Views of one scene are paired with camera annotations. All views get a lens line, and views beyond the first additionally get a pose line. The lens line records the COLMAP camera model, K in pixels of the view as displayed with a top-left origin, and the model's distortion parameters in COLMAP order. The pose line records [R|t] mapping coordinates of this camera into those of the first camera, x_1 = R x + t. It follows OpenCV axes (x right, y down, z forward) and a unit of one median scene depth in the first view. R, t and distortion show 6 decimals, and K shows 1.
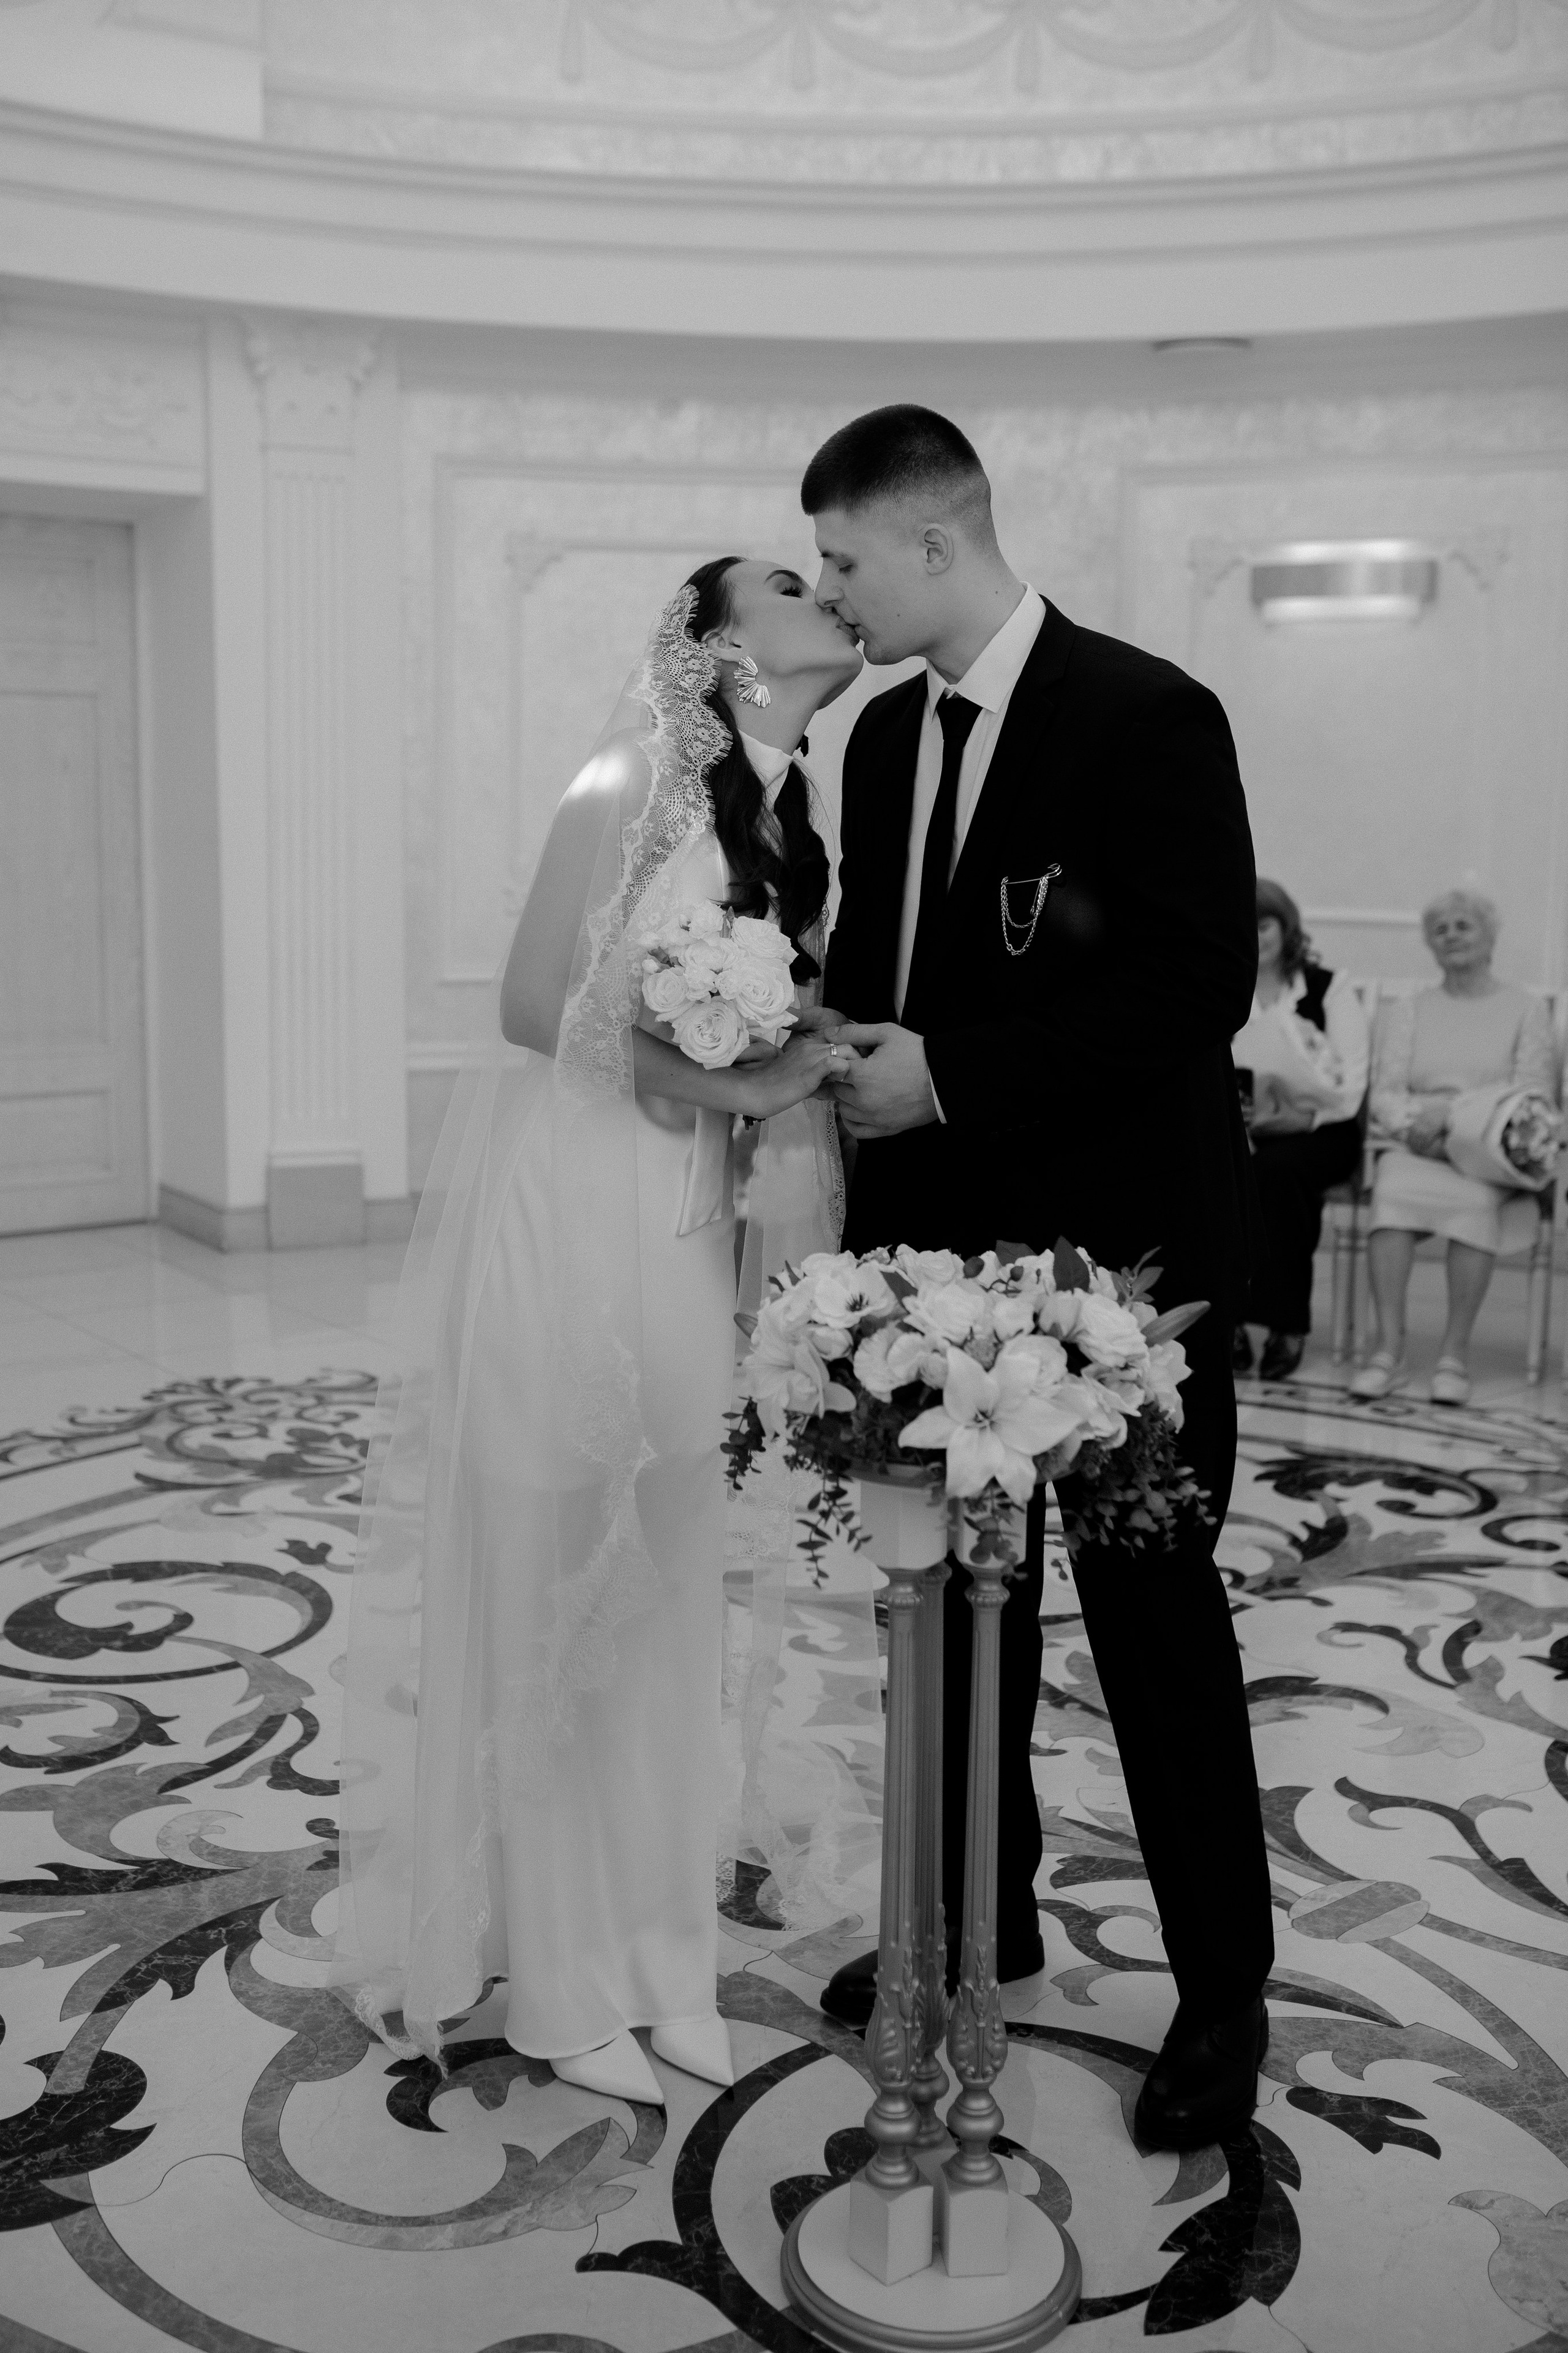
lens RADIAL K [[2340.5, 0, 754.4], [0, 2340.5, 1149.8], [0, 0, 1]] dist [-0.066612, 0.092941]
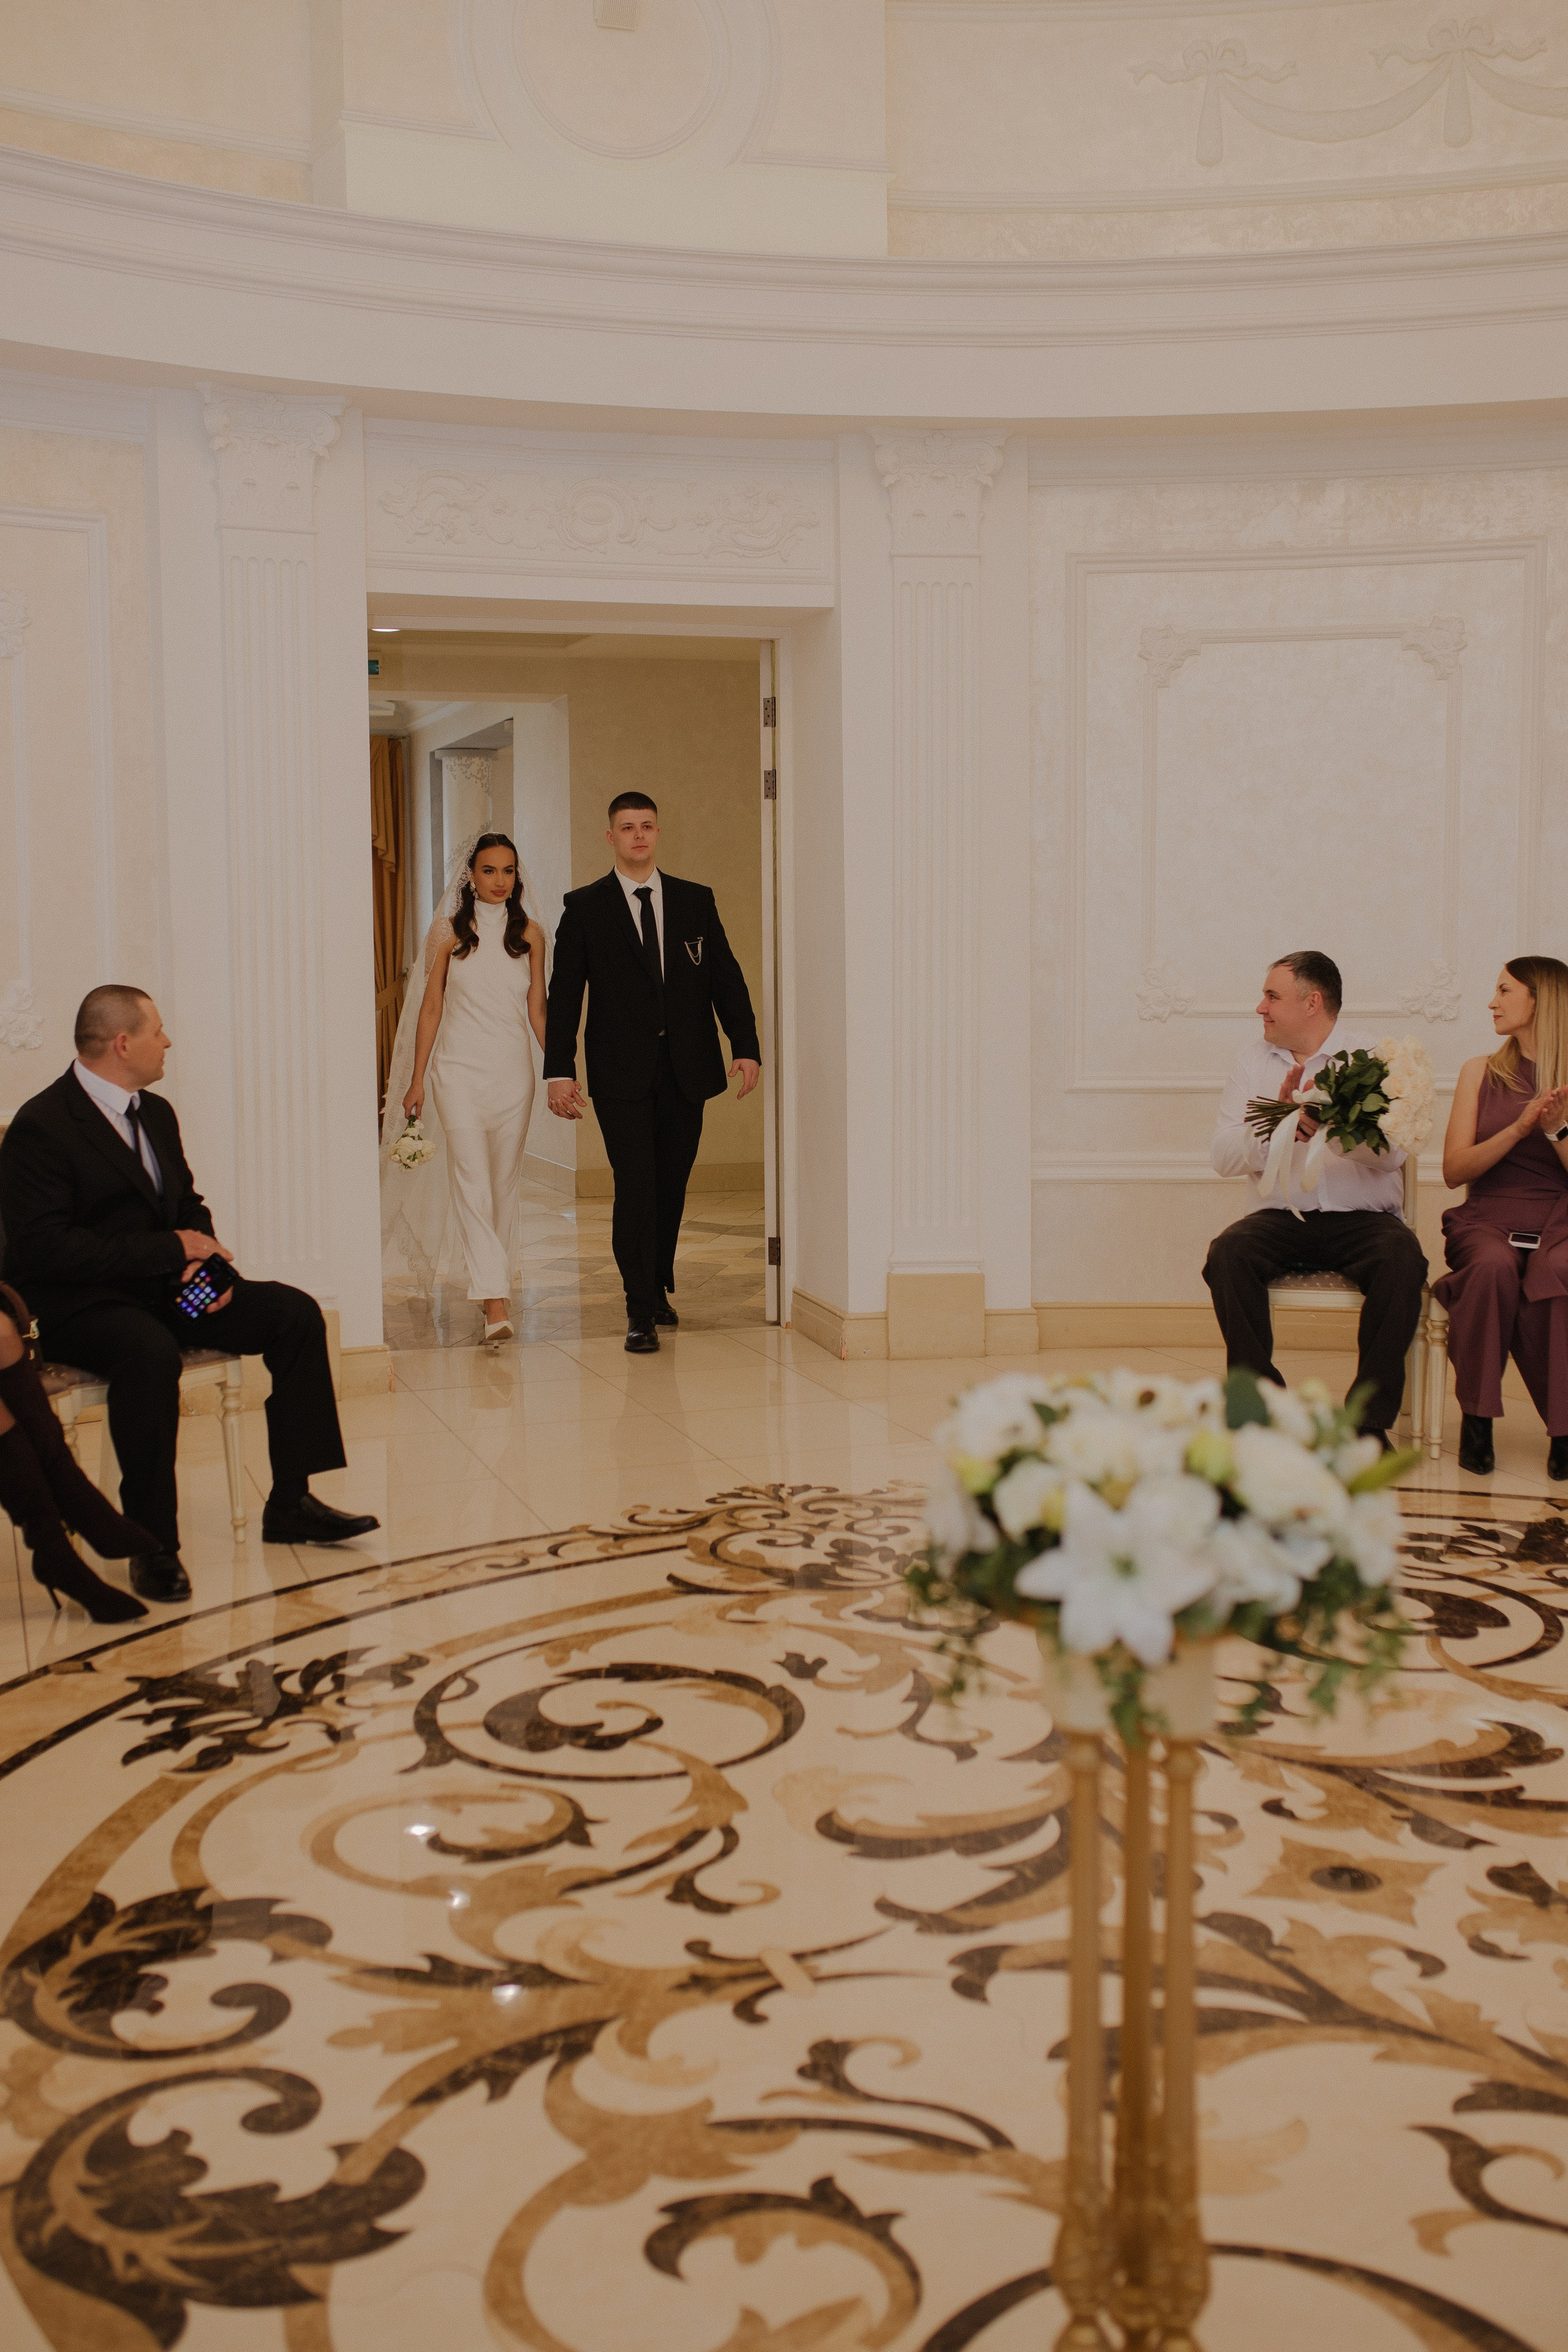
lens RADIAL K [[2383.8, 0, 764.6], [0, 2383.8, 1157.6], [0, 0, 1]] dist [-0.076517, 0.124127]
pose [[0.946044, 0.011721, -0.323825, 0.120382], [-0.026111, 0.998853, -0.040126, -0.000754], [0.322984, 0.046416, 0.945266, 0.040931]]
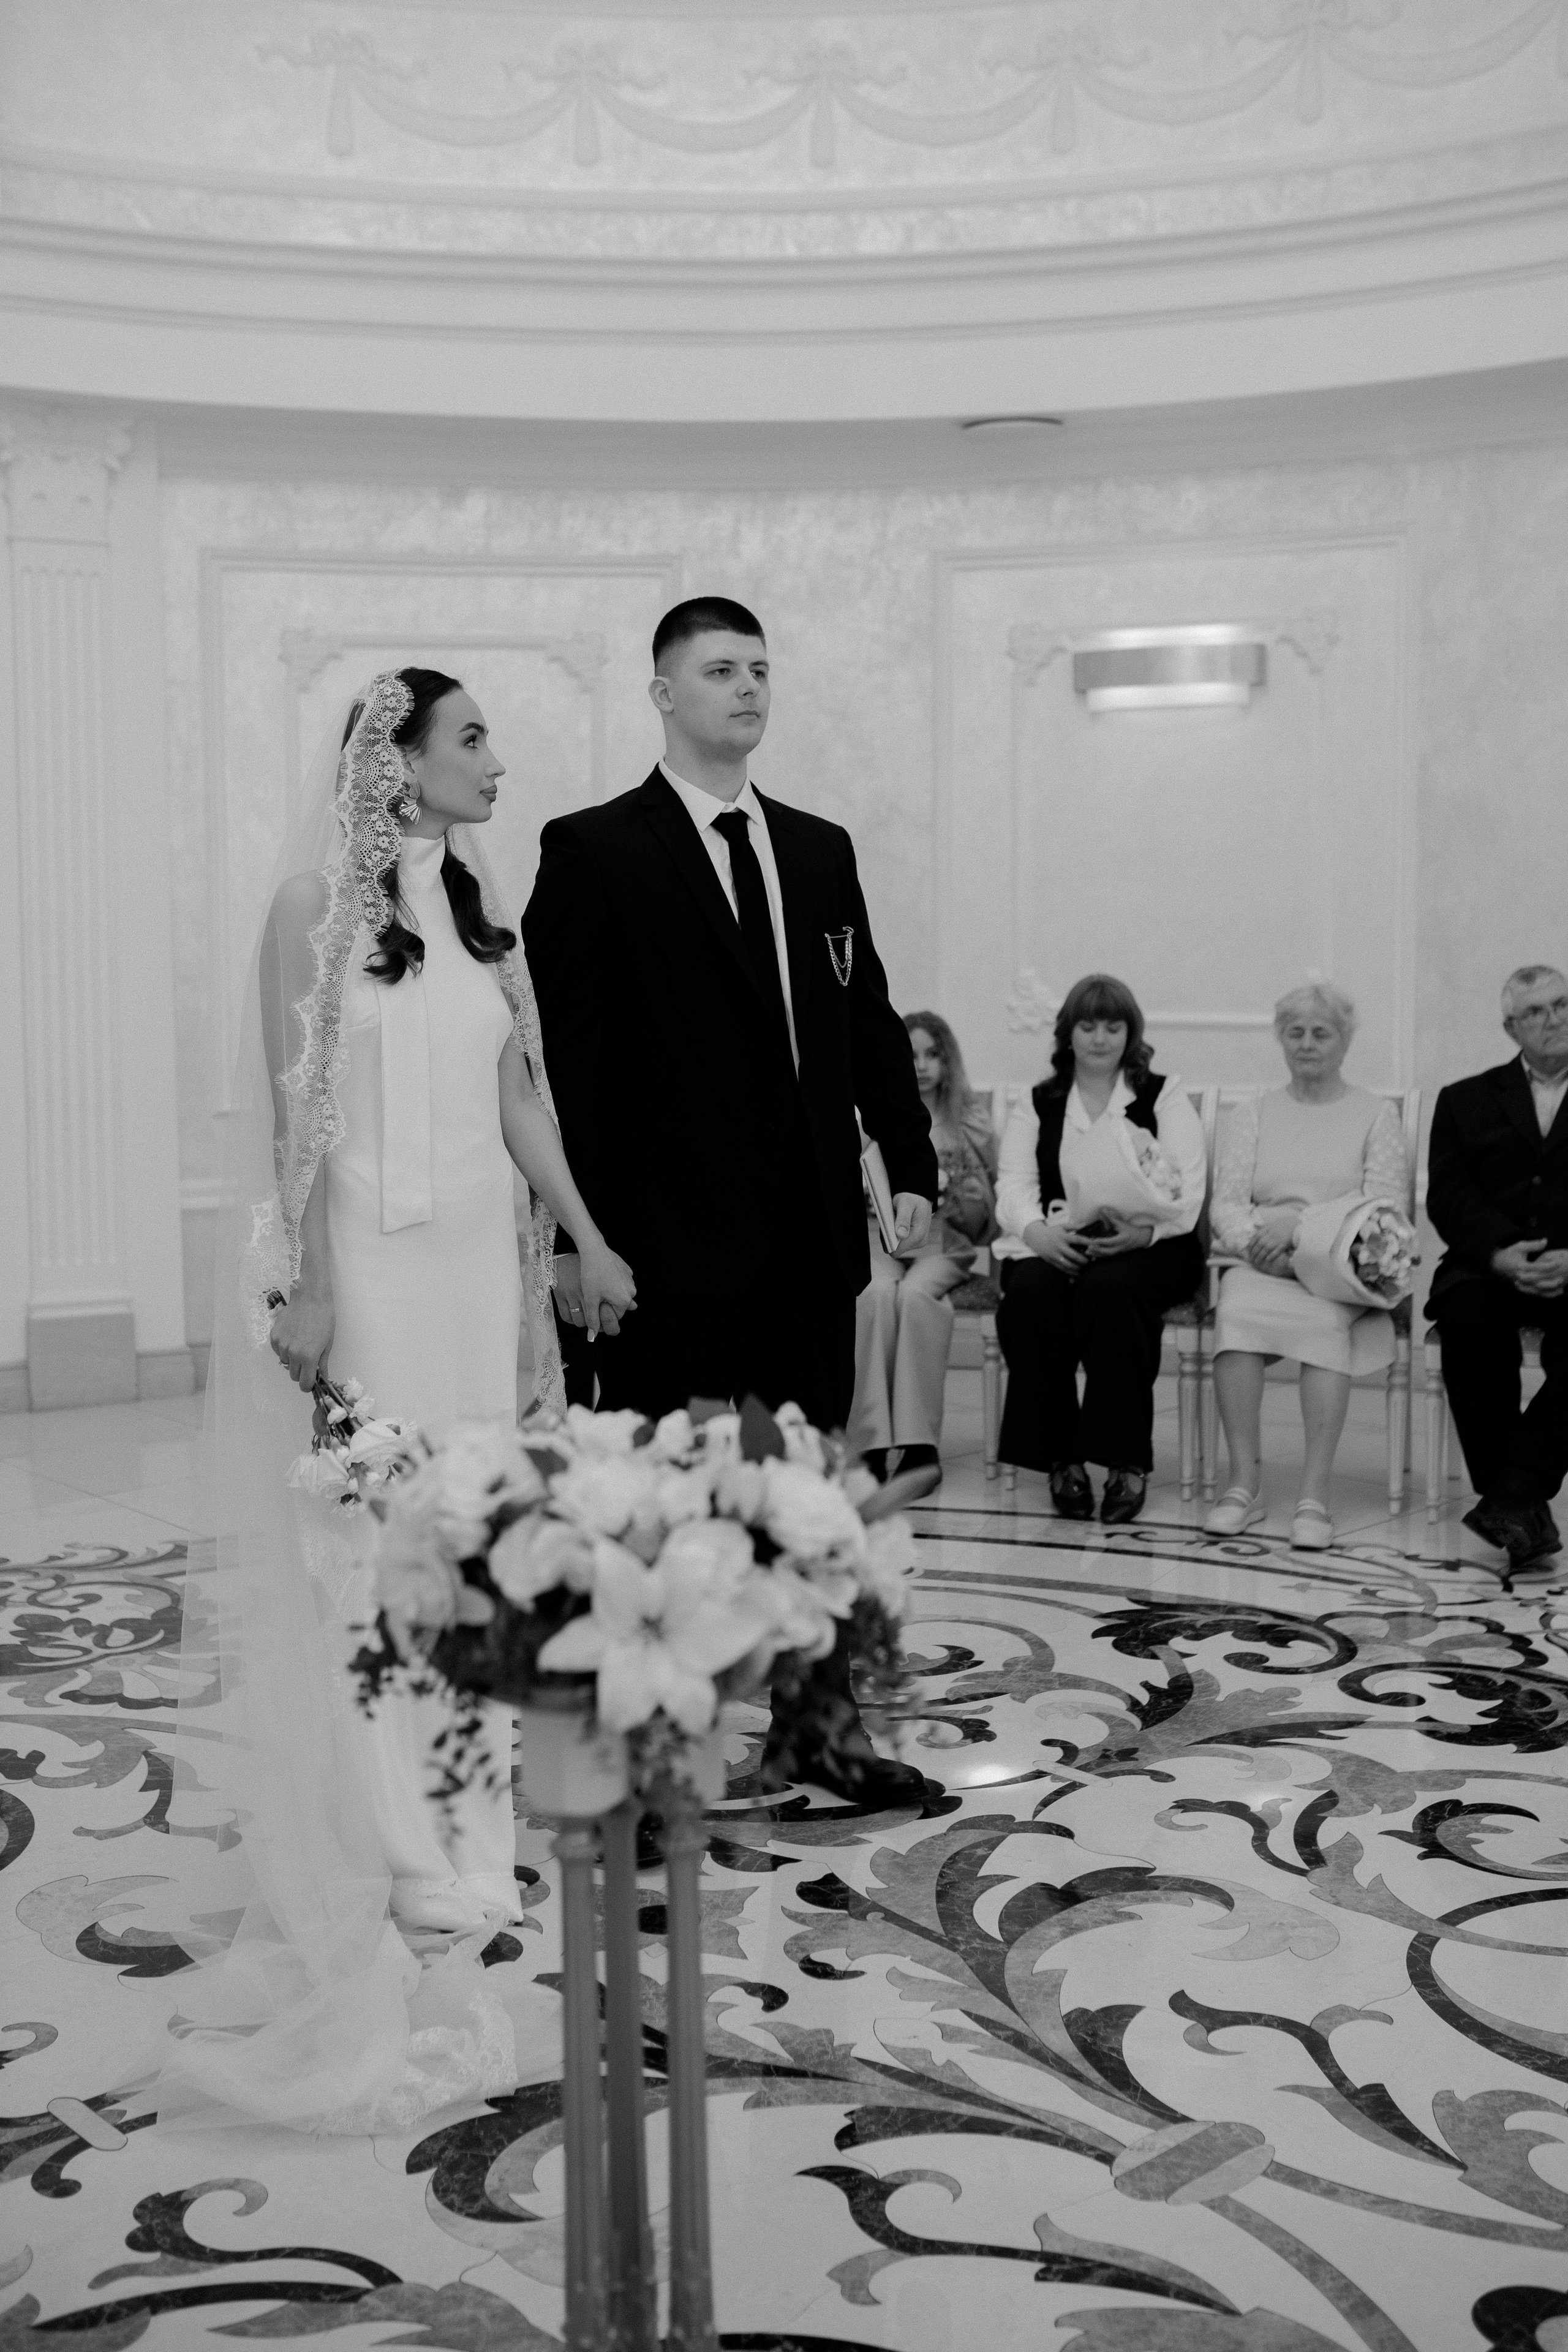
lens RADIAL K [[2405.0, 0, 781.5], [0, 2405.0, 1138.2], [0, 0, 1]] dist [-0.066902, 0.098390]
pose [[0.997421, -0.025370, 0.067147, 0.042512], [0.029277, 0.997896, -0.057850, -0.001250], [-0.065538, 0.059667, 0.996065, 0.080537]]
